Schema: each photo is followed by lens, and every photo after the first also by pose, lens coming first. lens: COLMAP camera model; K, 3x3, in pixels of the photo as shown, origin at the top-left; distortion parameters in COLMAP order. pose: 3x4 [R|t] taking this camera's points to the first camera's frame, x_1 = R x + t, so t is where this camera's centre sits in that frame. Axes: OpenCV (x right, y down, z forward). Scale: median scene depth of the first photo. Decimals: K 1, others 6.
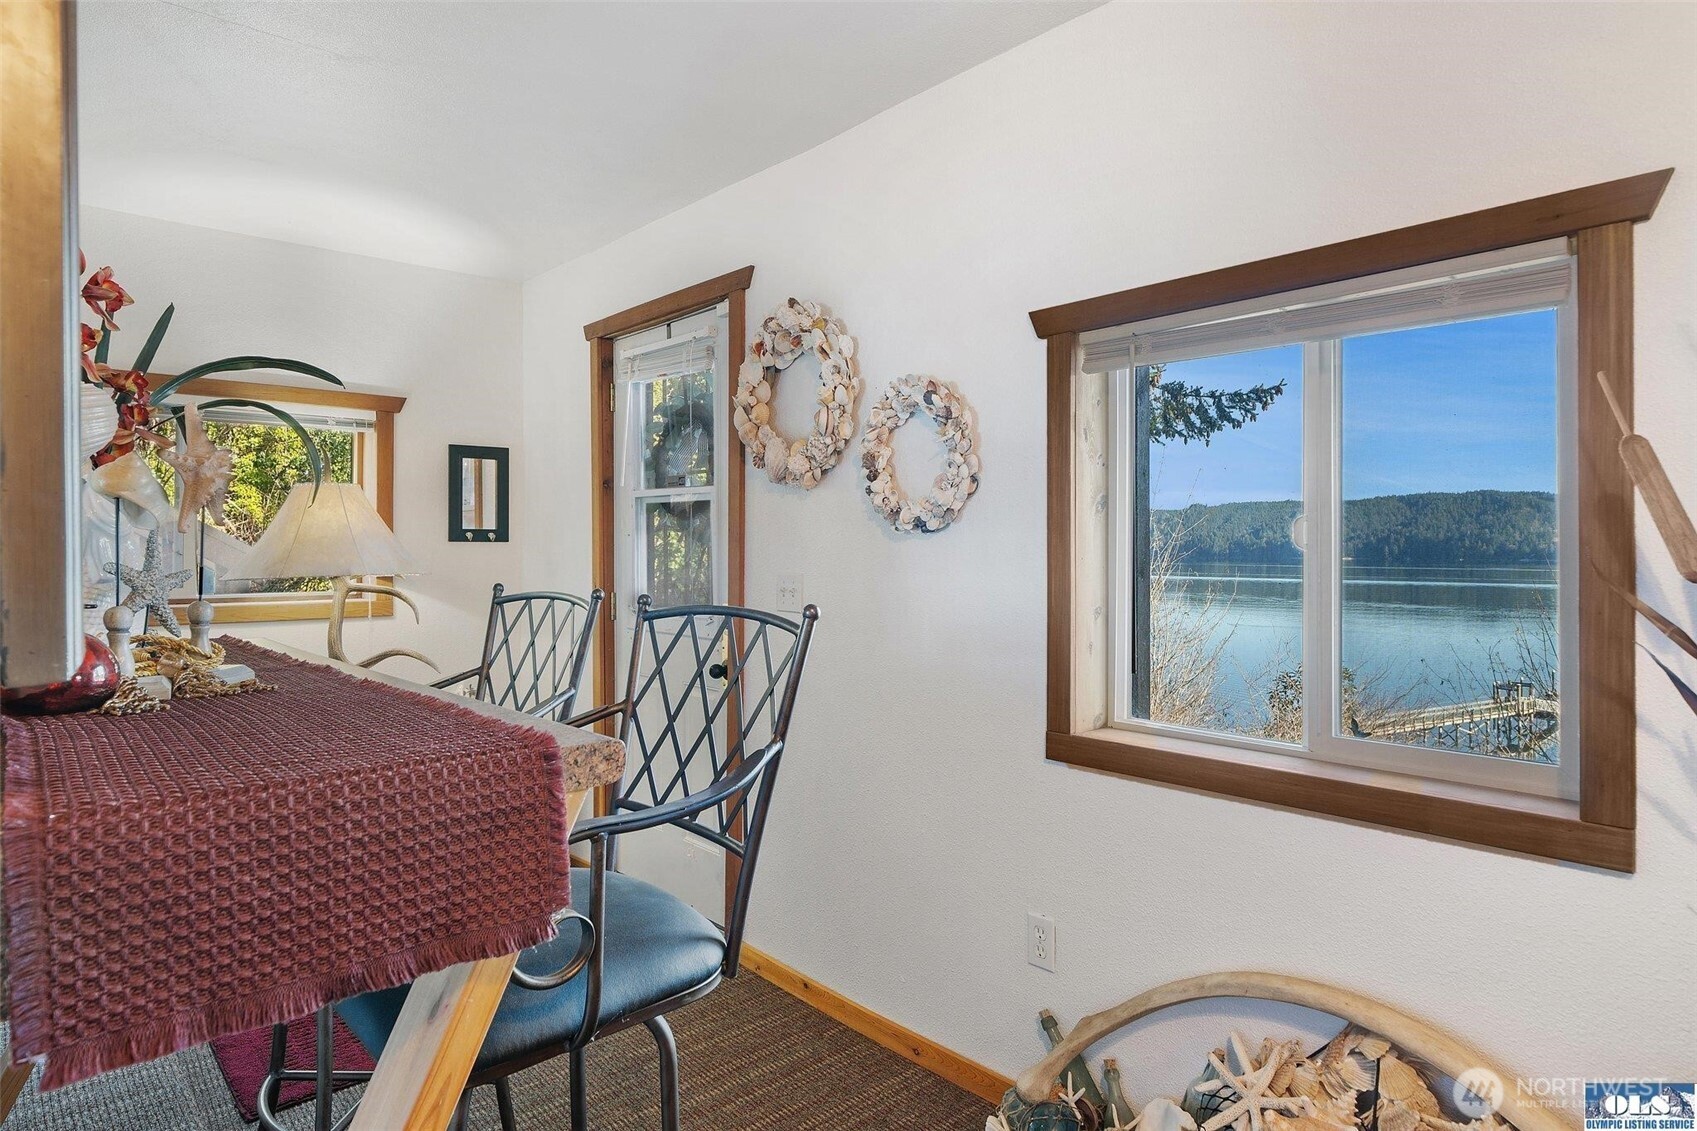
lens RADIAL K [[1008.5, 0, 846.0], [0, 1008.5, 562.4], [0, 0, 1]] dist [-0.005477, -0.001064]
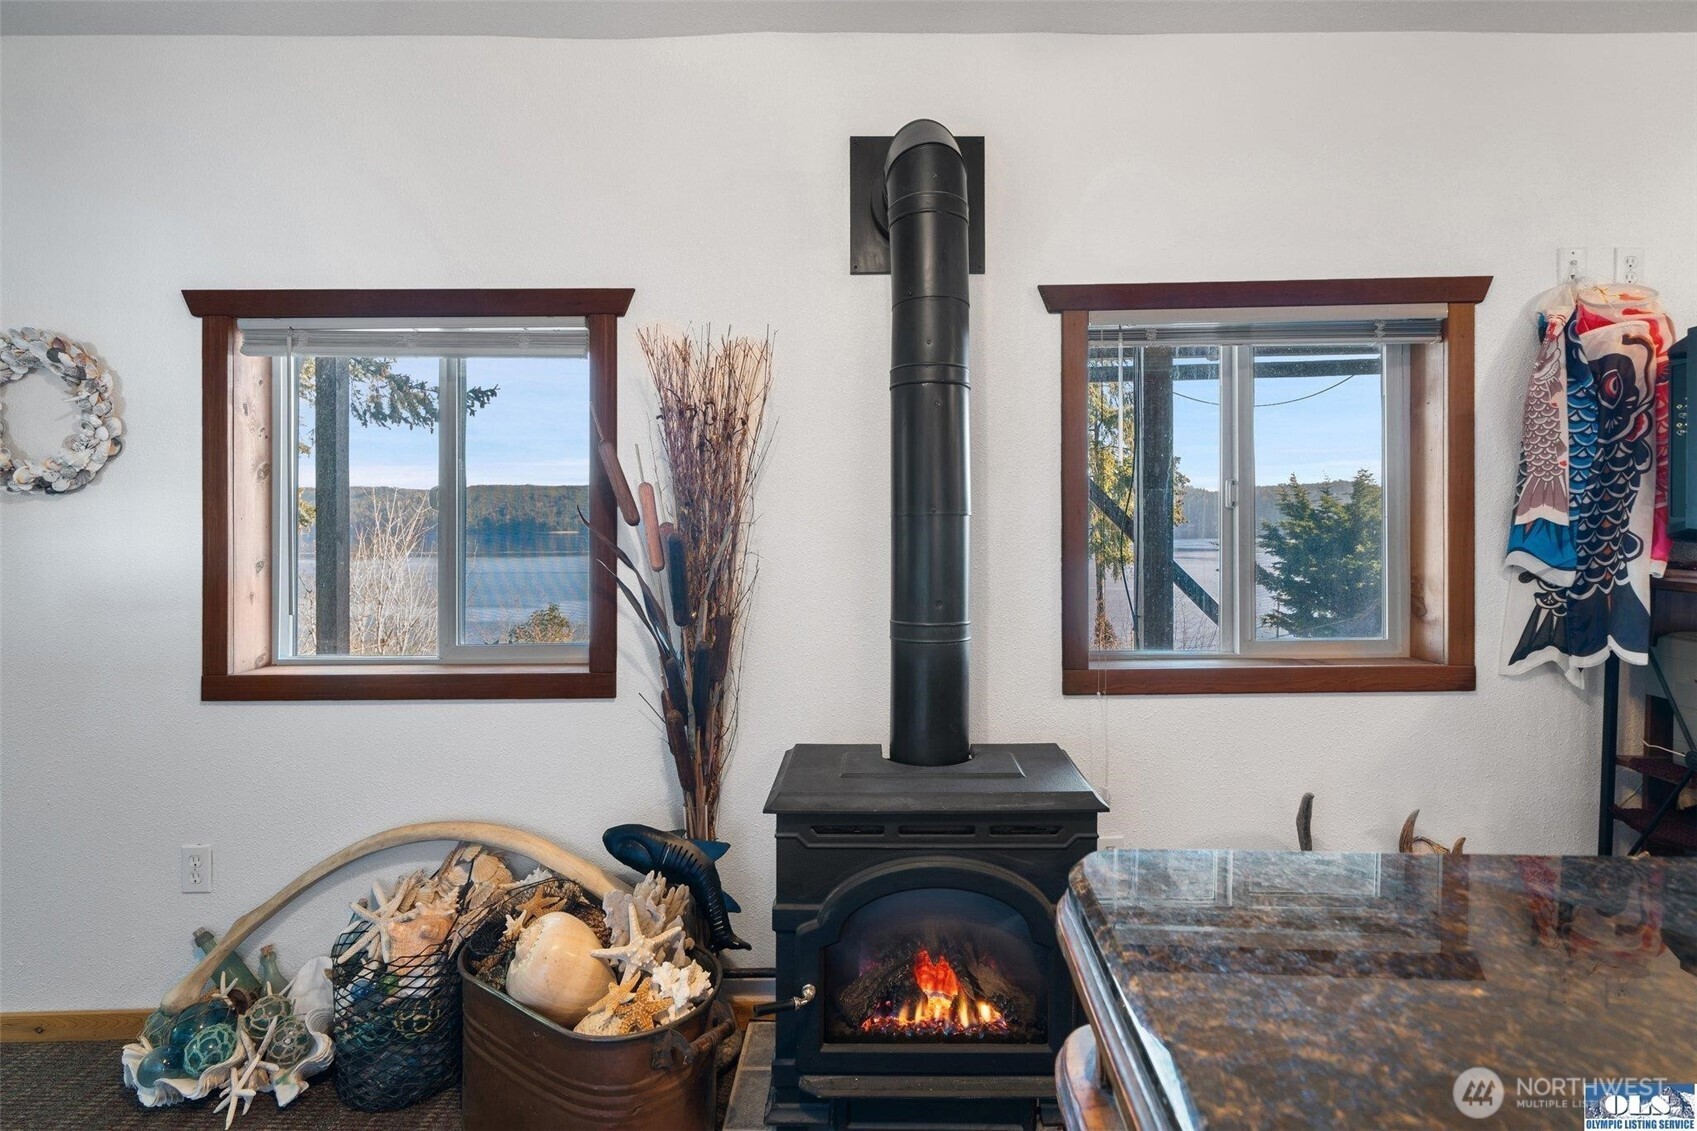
lens RADIAL K [[826.3, 0, 906.4], [0, 826.3, 534.8], [0, 0, 1]] dist [-0.000189, 0.001197]
pose [[0.665789, -0.008345, 0.746093, 0.039128], [0.009807, 0.999949, 0.002433, 0.019185], [-0.746076, 0.005697, 0.665837, -0.171287]]
